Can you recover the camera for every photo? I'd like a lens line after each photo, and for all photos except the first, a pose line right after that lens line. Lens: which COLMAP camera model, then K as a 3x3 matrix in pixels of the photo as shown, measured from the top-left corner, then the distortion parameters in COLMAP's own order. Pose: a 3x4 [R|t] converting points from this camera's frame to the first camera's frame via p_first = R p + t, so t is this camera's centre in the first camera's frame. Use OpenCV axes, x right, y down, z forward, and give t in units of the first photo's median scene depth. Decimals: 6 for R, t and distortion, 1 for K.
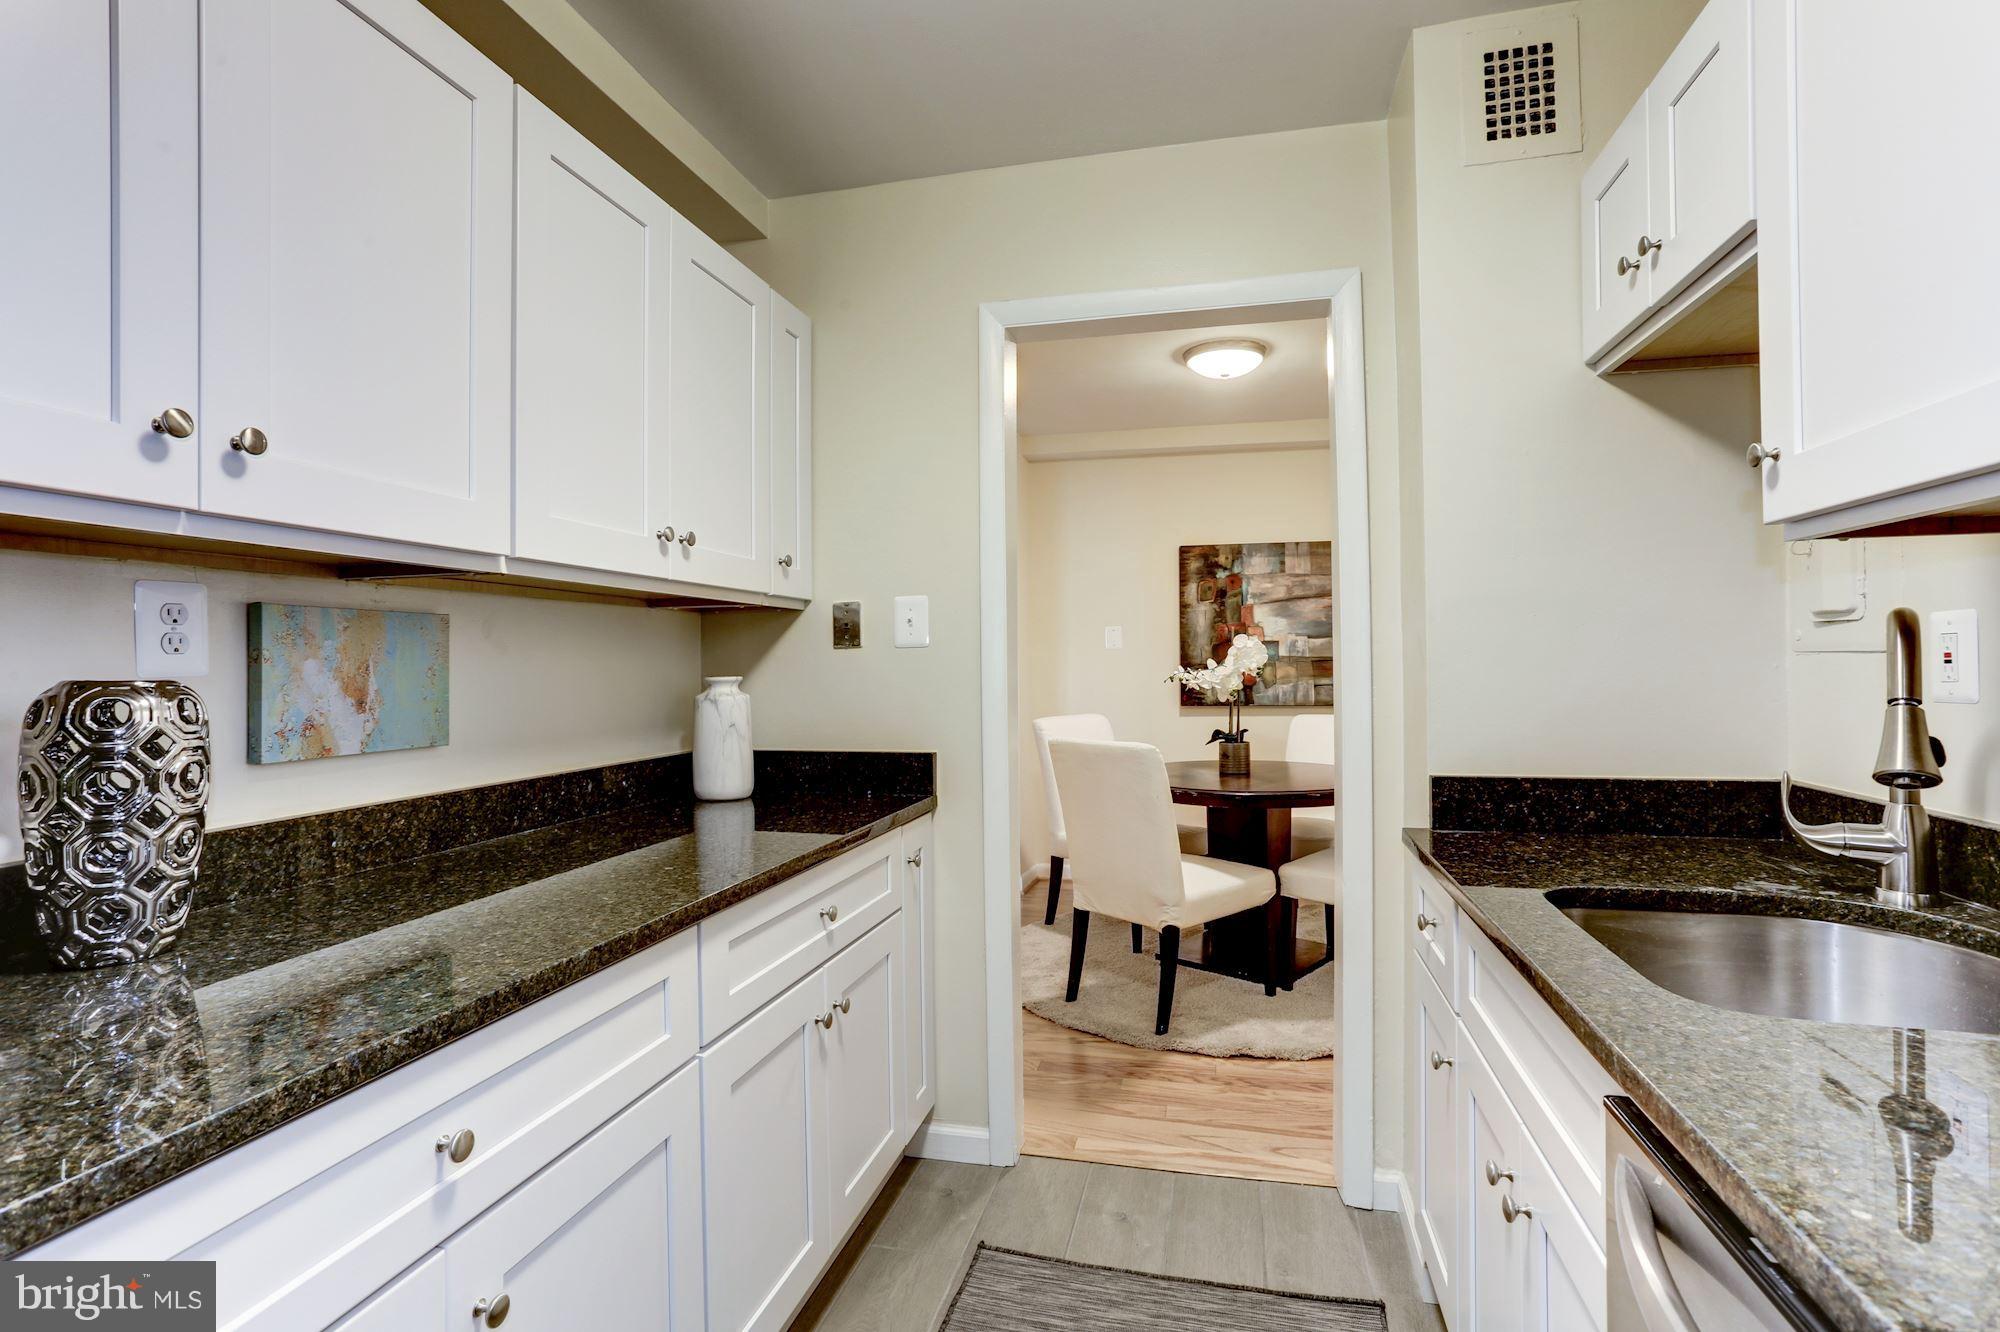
lens RADIAL K [[964.5, 0, 1018.0], [0, 964.5, 644.7], [0, 0, 1]] dist [-0.046849, 0.024608]
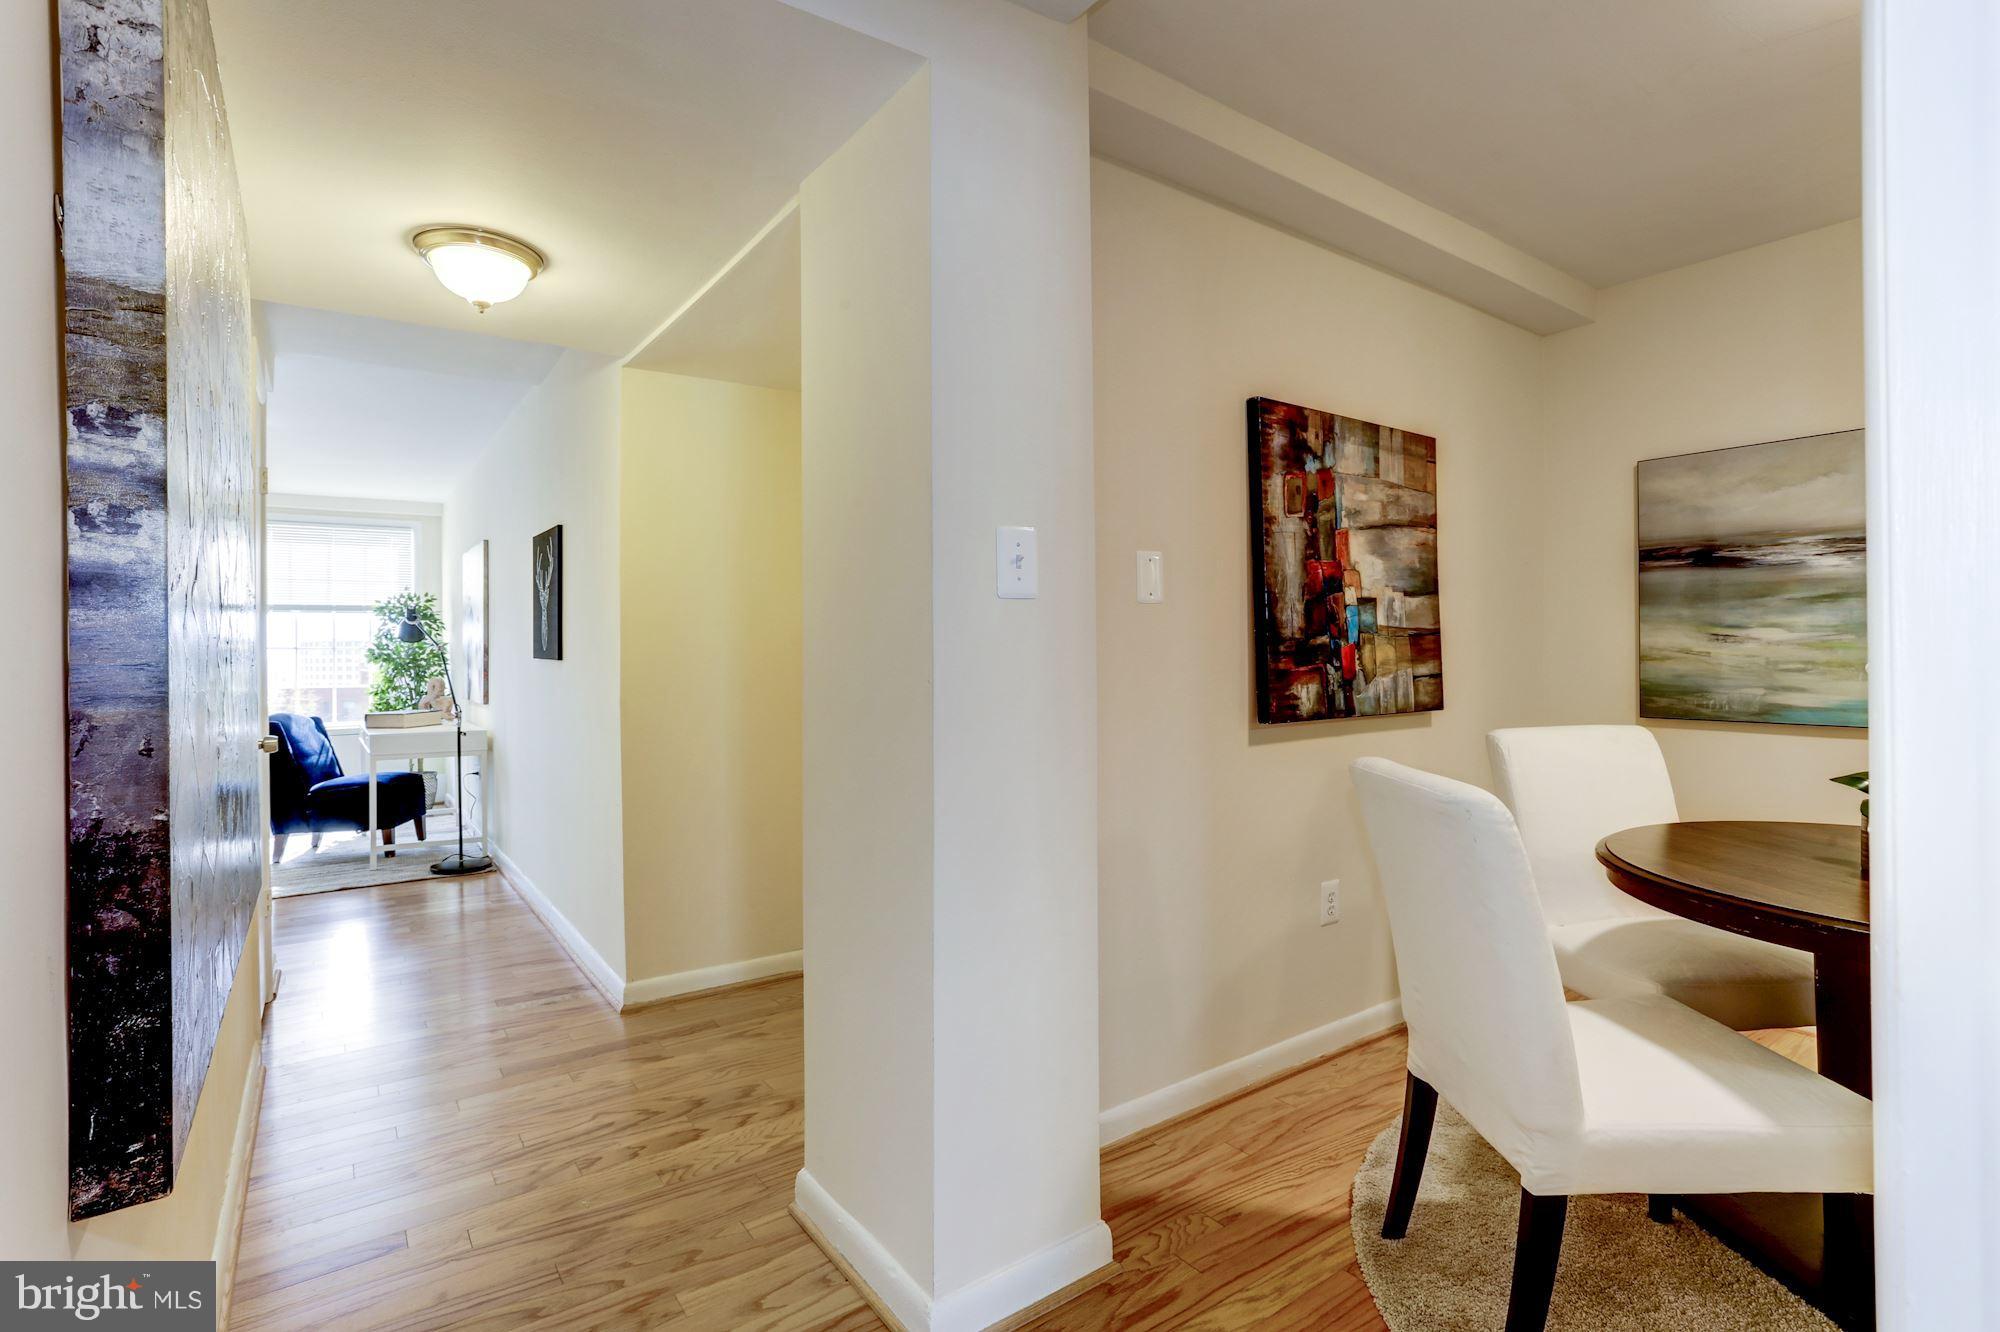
lens RADIAL K [[964.5, 0, 1009.6], [0, 964.5, 660.2], [0, 0, 1]] dist [-0.046849, 0.024608]
pose [[0.672422, -0.001785, 0.740166, -0.601886], [-0.010804, 0.999867, 0.012226, 0.057971], [-0.740089, -0.016218, 0.672313, 1.663930]]
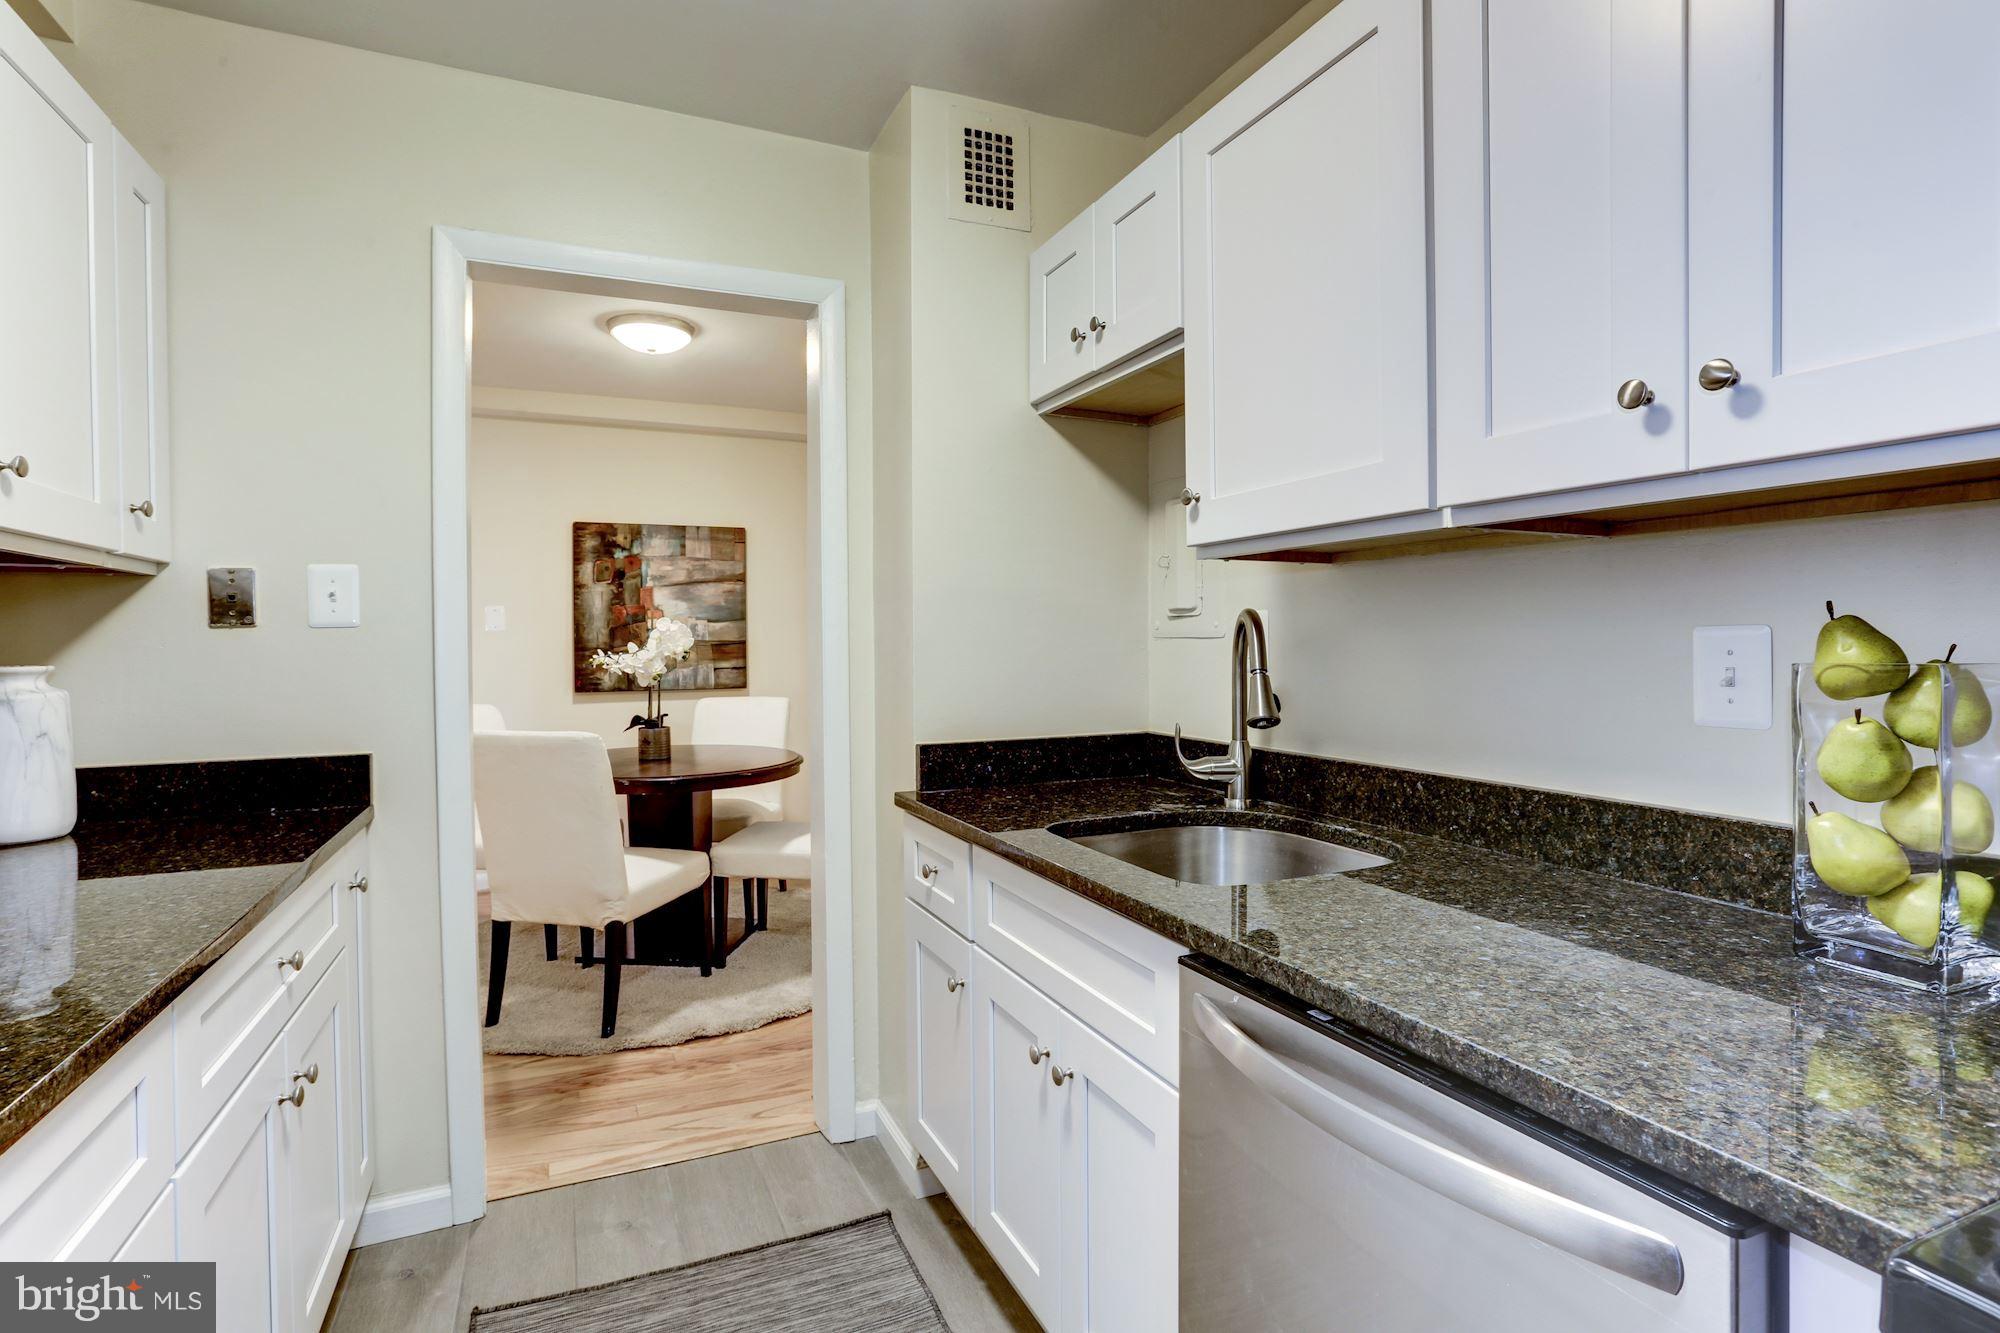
lens RADIAL K [[964.5, 0, 1002.1], [0, 964.5, 641.6], [0, 0, 1]] dist [-0.046849, 0.024608]
pose [[0.790389, 0.001824, 0.612603, -0.155122], [-0.009977, 0.999901, 0.009896, 0.001155], [-0.612524, -0.013933, 0.790329, 0.020611]]
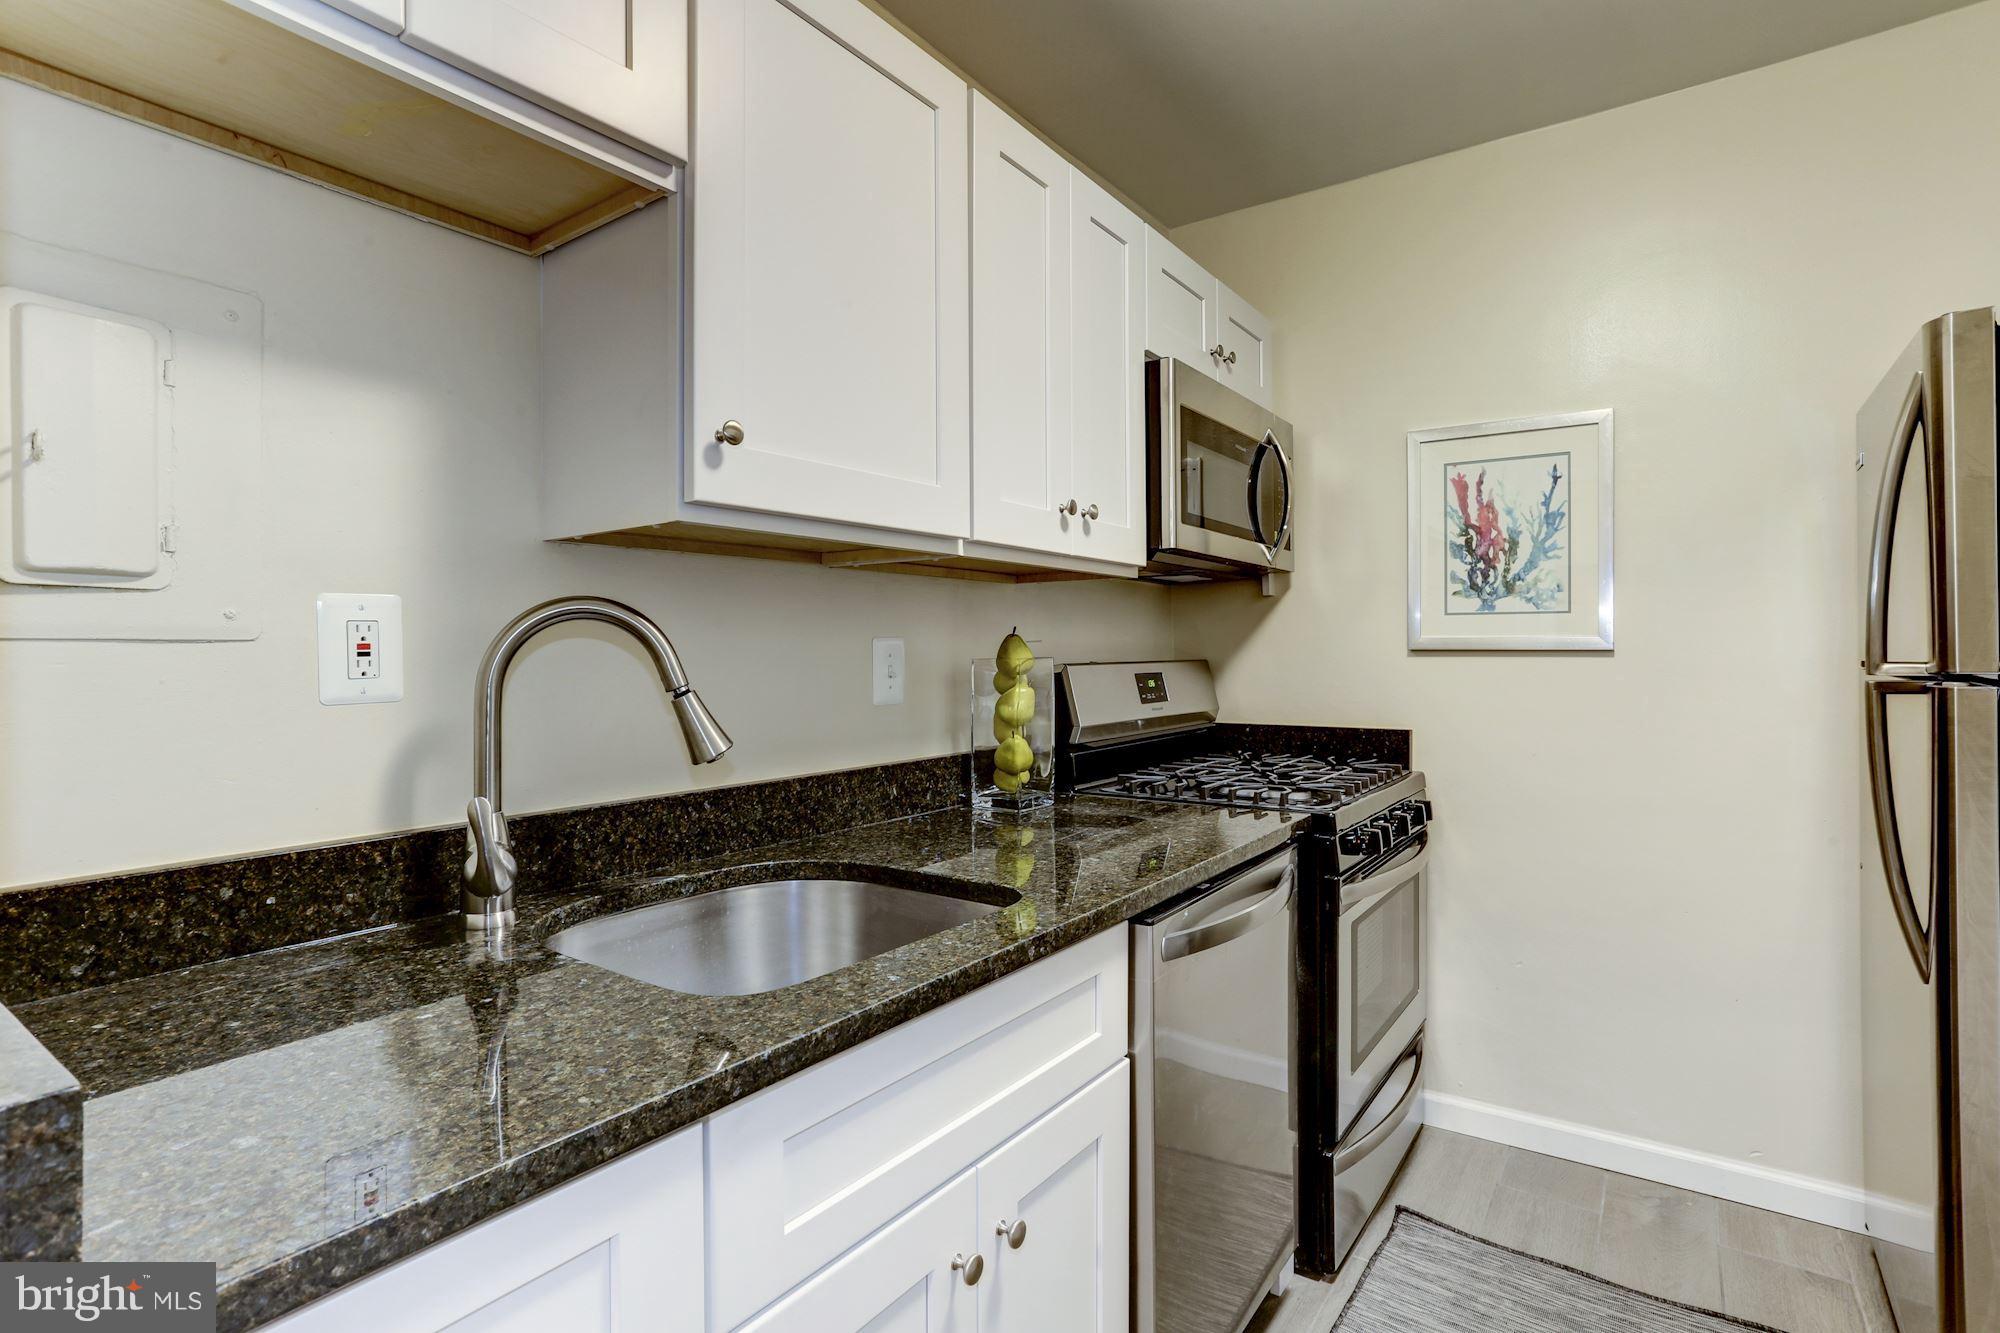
lens RADIAL K [[964.5, 0, 1000.5], [0, 964.5, 652.2], [0, 0, 1]] dist [-0.046849, 0.024608]
pose [[-0.920975, 0.013134, 0.389400, 0.075116], [0.007095, 0.999831, -0.016944, 0.019713], [-0.389557, -0.012842, -0.920913, 0.880619]]
